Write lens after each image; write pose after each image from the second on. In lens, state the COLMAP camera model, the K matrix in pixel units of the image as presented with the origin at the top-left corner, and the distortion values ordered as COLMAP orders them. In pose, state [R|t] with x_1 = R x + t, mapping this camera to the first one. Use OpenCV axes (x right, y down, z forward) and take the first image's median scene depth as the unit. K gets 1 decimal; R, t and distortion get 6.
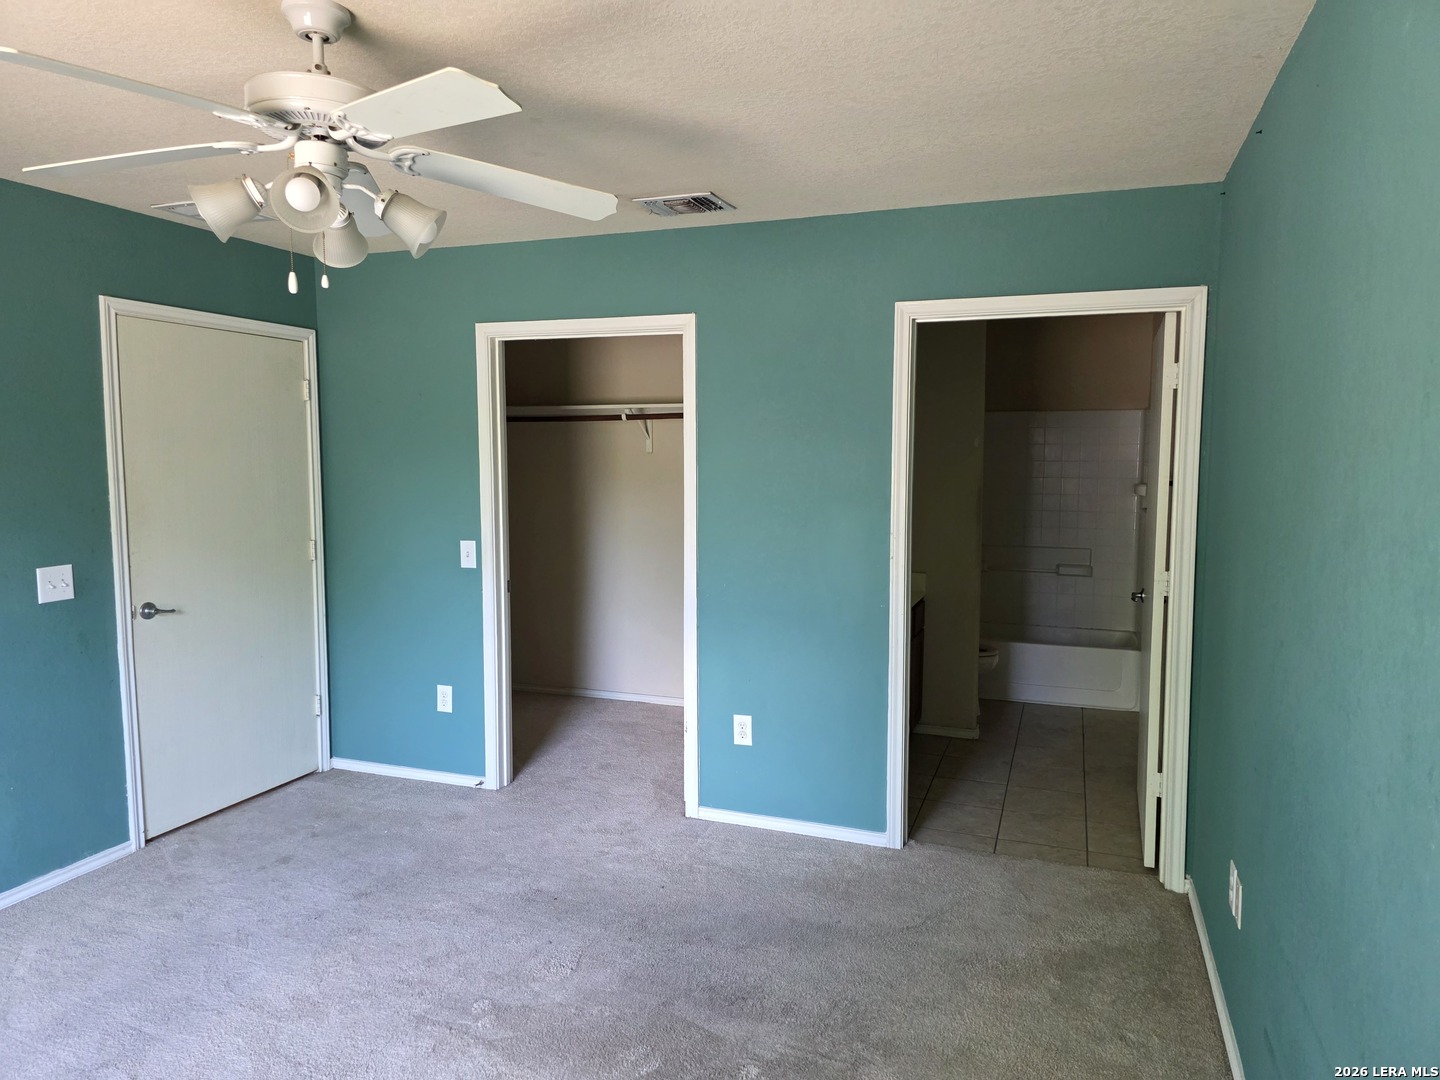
lens RADIAL K [[962.5, 0, 711.9], [0, 962.5, 537.7], [0, 0, 1]] dist [0.047662, -0.010539]
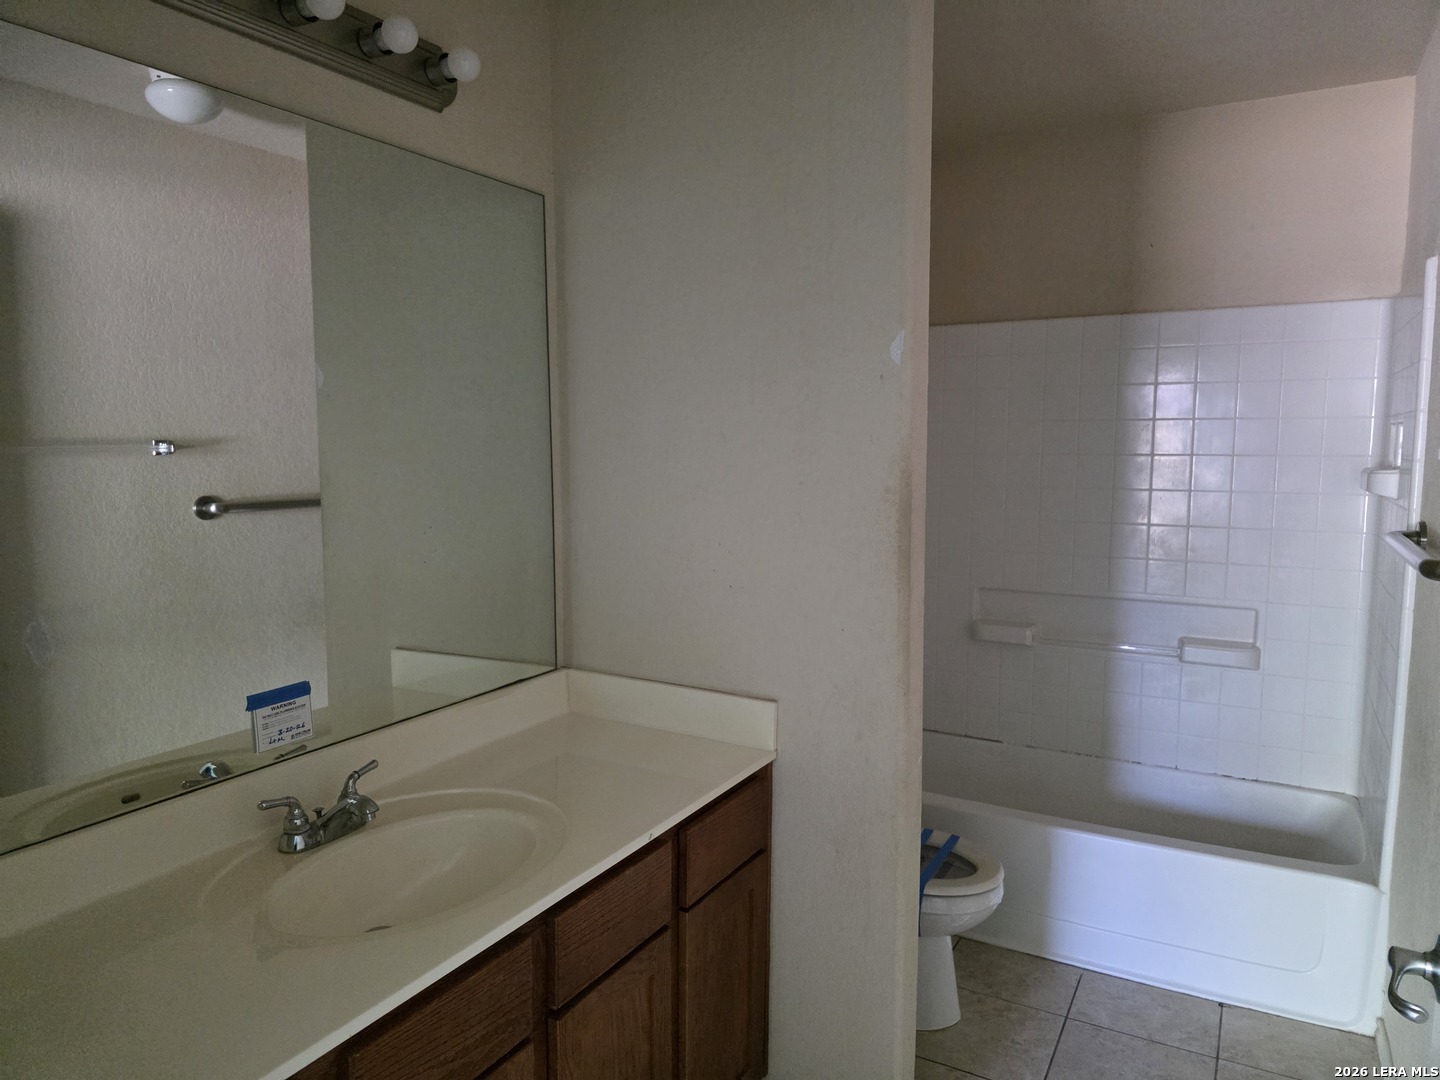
lens RADIAL K [[962.5, 0, 729.3], [0, 962.5, 544.2], [0, 0, 1]] dist [0.047662, -0.010539]
pose [[0.988588, 0.009342, -0.150357, 0.213411], [-0.006324, 0.999769, 0.020537, -0.027836], [0.150514, -0.019352, 0.988418, 0.506030]]
